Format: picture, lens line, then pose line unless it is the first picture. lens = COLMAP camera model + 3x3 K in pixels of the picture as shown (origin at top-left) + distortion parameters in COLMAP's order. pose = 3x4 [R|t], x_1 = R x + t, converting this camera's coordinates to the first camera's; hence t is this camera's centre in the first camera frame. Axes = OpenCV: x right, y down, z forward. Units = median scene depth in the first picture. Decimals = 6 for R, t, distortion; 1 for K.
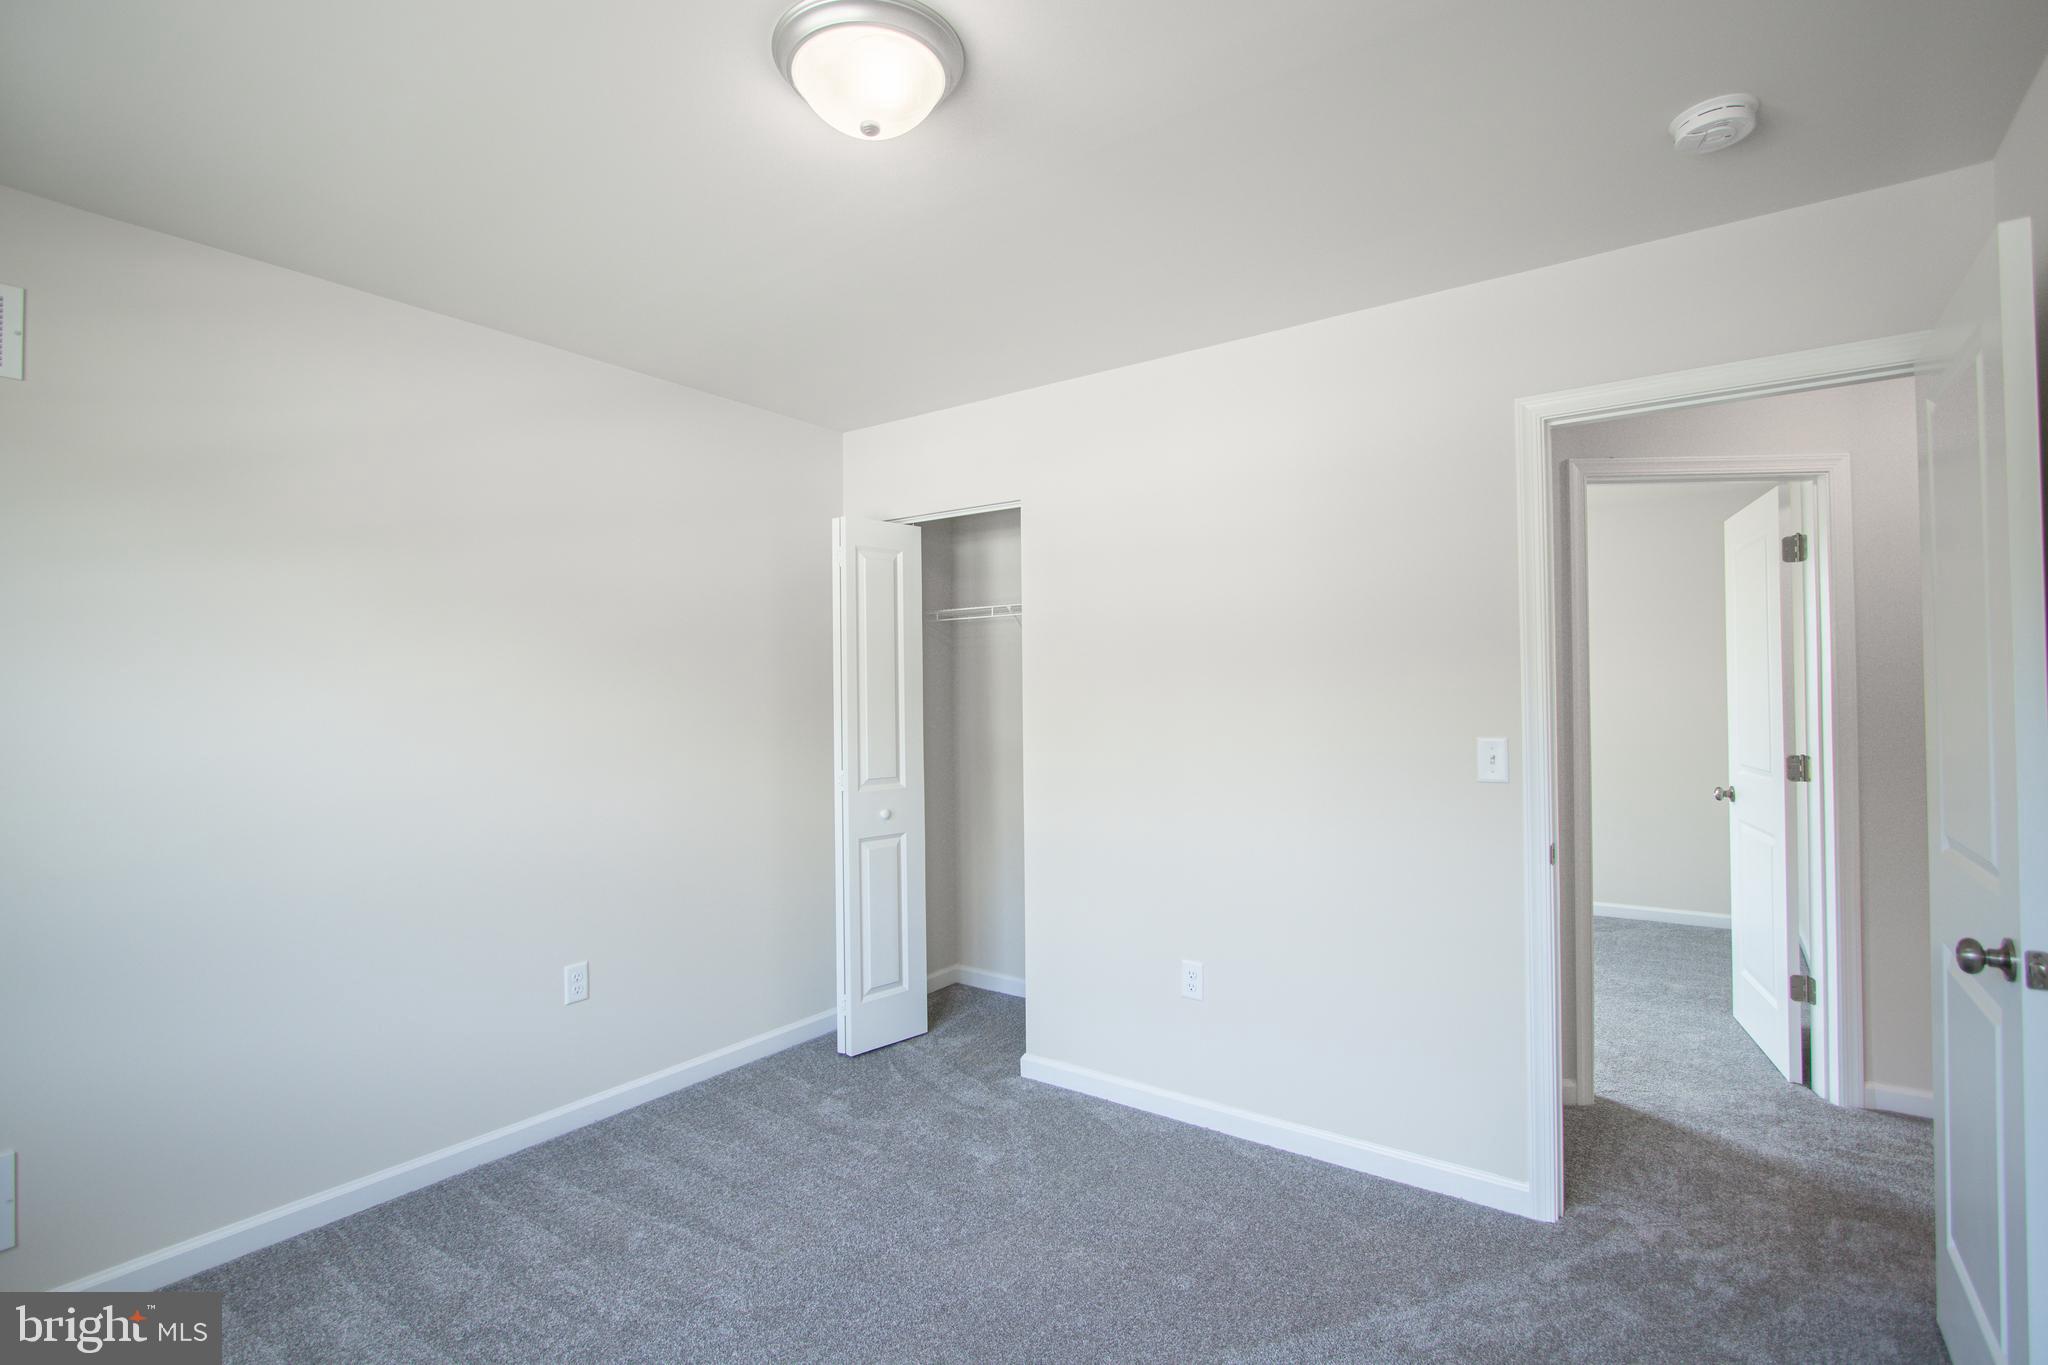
lens RADIAL K [[948.8, 0, 1003.0], [0, 948.8, 679.7], [0, 0, 1]] dist [-0.025509, 0.005501]
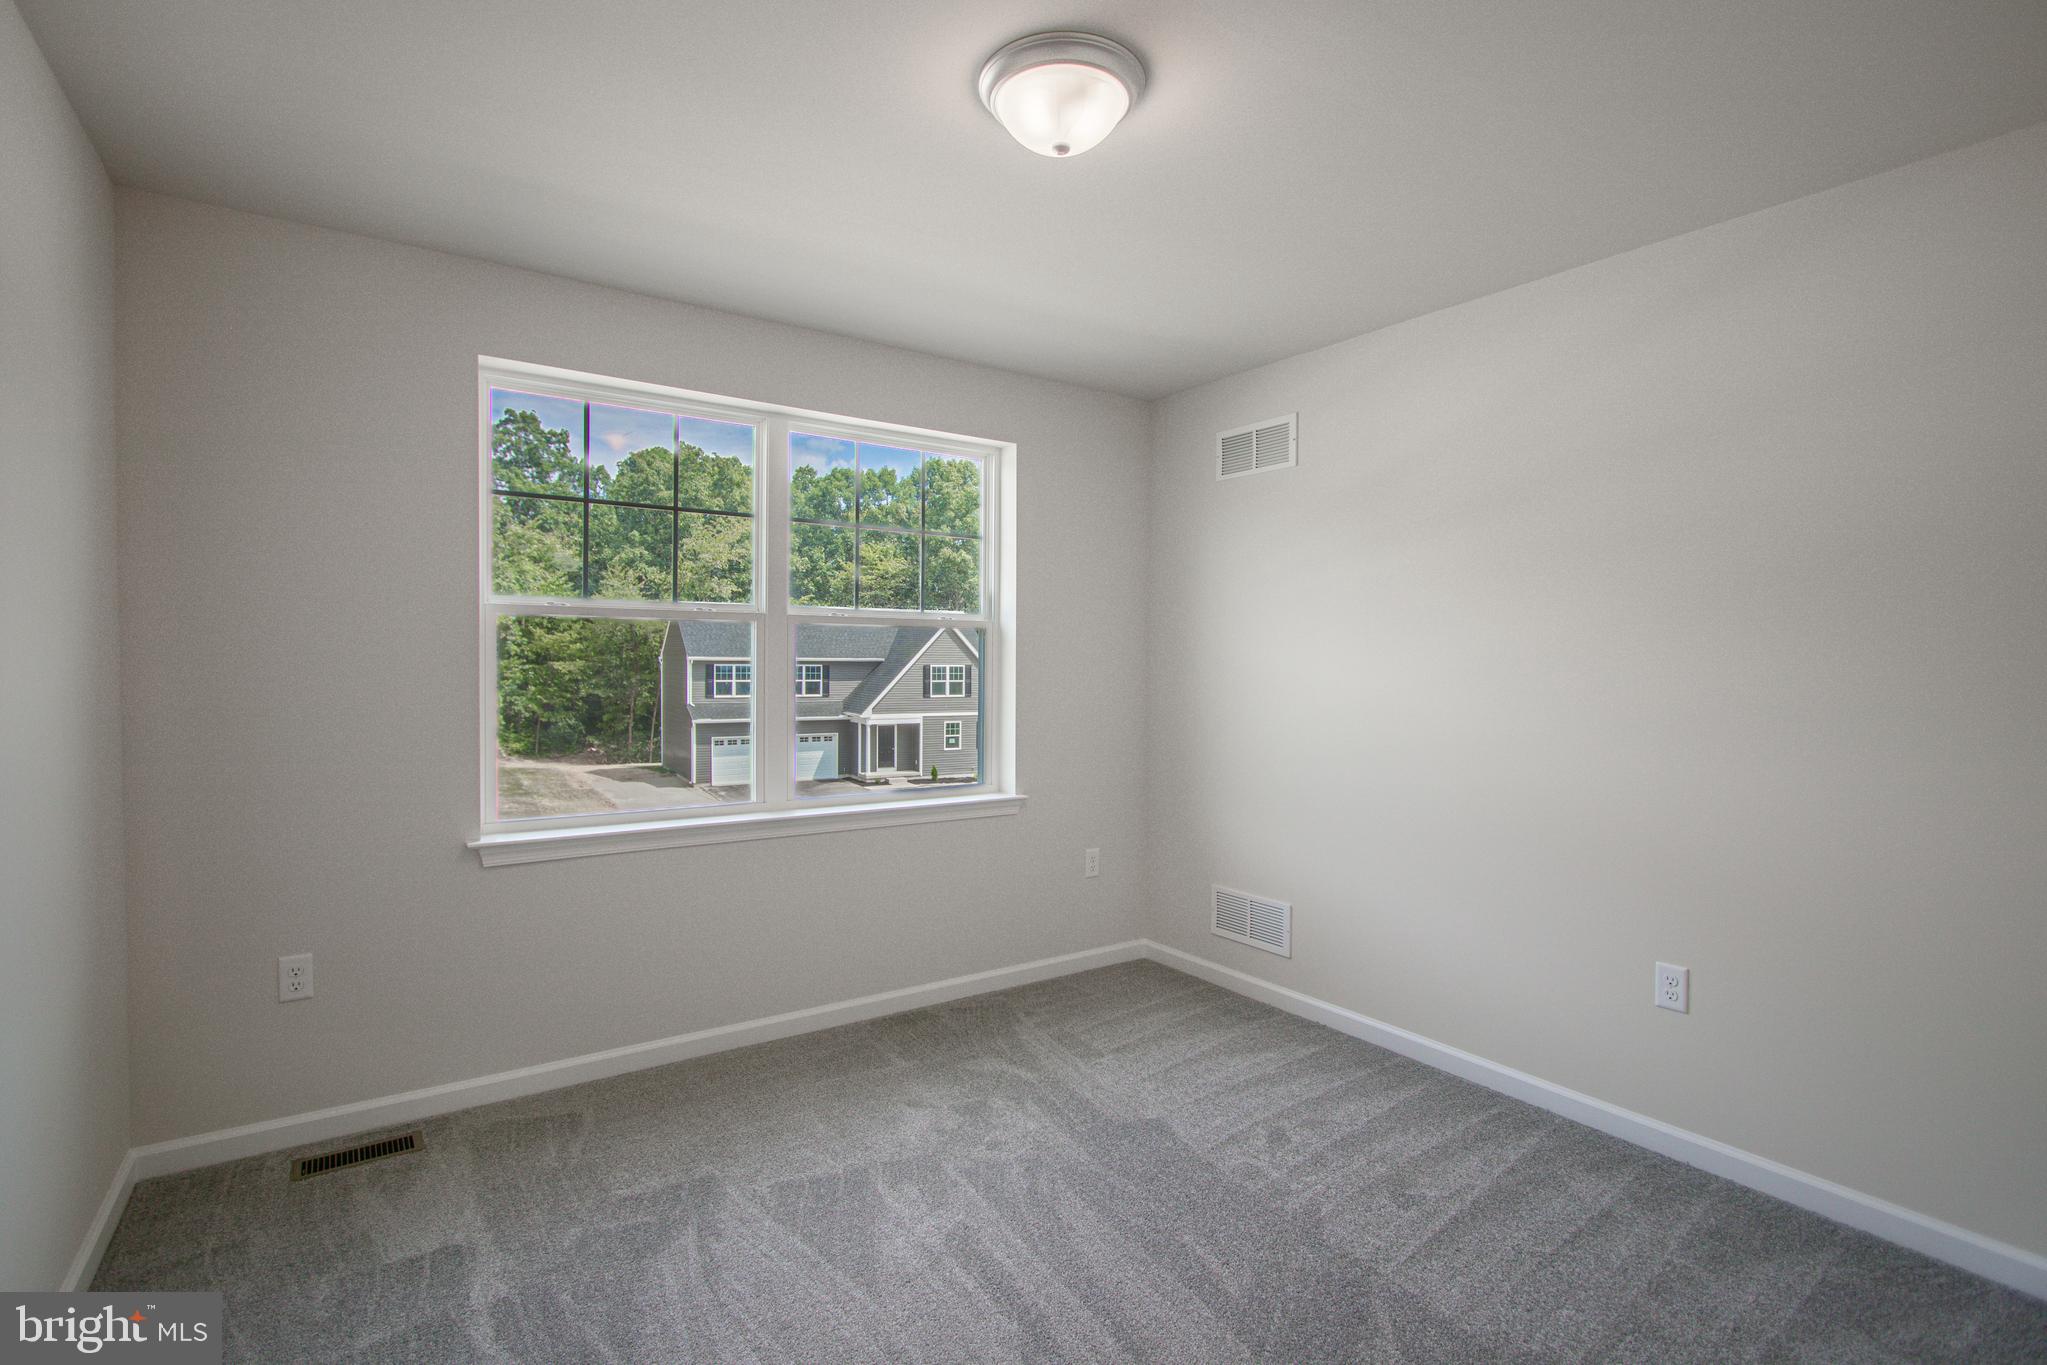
lens RADIAL K [[948.3, 0, 1002.5], [0, 948.3, 679.7], [0, 0, 1]] dist [-0.025509, 0.005501]
pose [[-0.334138, 0.029465, -0.942063, 0.639750], [0.014811, 0.999552, 0.026010, 0.017420], [0.942408, -0.005262, -0.334425, 0.859348]]
